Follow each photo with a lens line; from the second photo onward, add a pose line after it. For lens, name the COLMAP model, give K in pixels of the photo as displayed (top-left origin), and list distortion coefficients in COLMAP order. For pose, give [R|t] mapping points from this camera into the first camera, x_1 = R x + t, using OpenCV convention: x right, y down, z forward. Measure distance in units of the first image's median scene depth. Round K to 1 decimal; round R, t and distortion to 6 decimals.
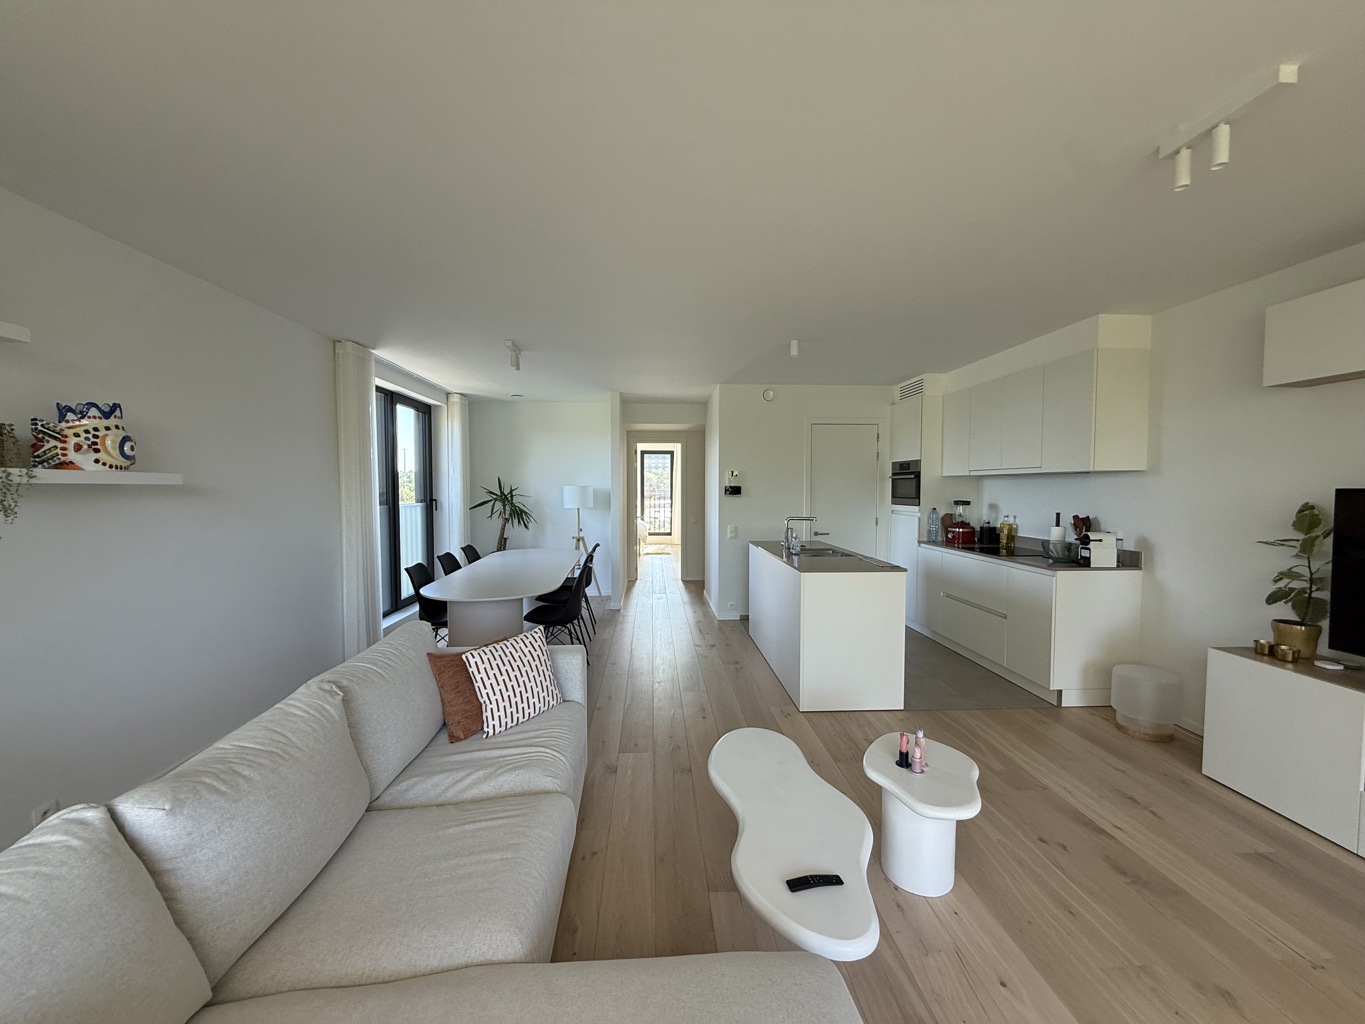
lens RADIAL K [[543.4, 0, 673.2], [0, 543.4, 506.4], [0, 0, 1]] dist [-0.000245, -0.000324]
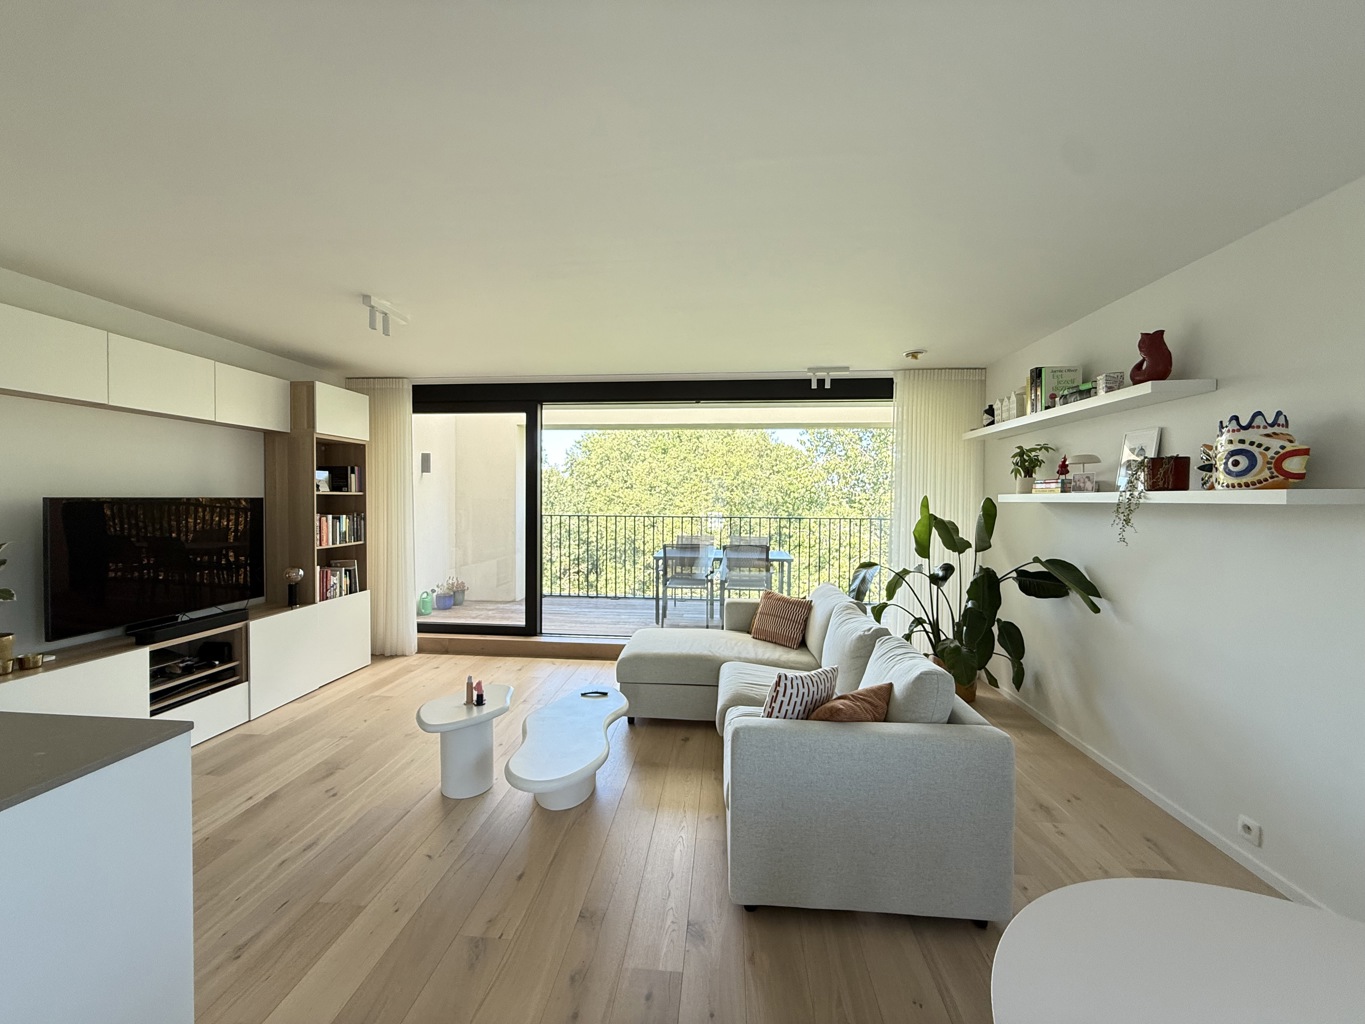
lens RADIAL K [[543.4, 0, 677.0], [0, 543.4, 513.0], [0, 0, 1]] dist [-0.000245, -0.000324]
pose [[-0.990418, -0.012326, 0.137548, -0.093162], [-0.004017, 0.998159, 0.060518, -0.032753], [-0.138041, 0.059386, -0.988645, 0.860777]]
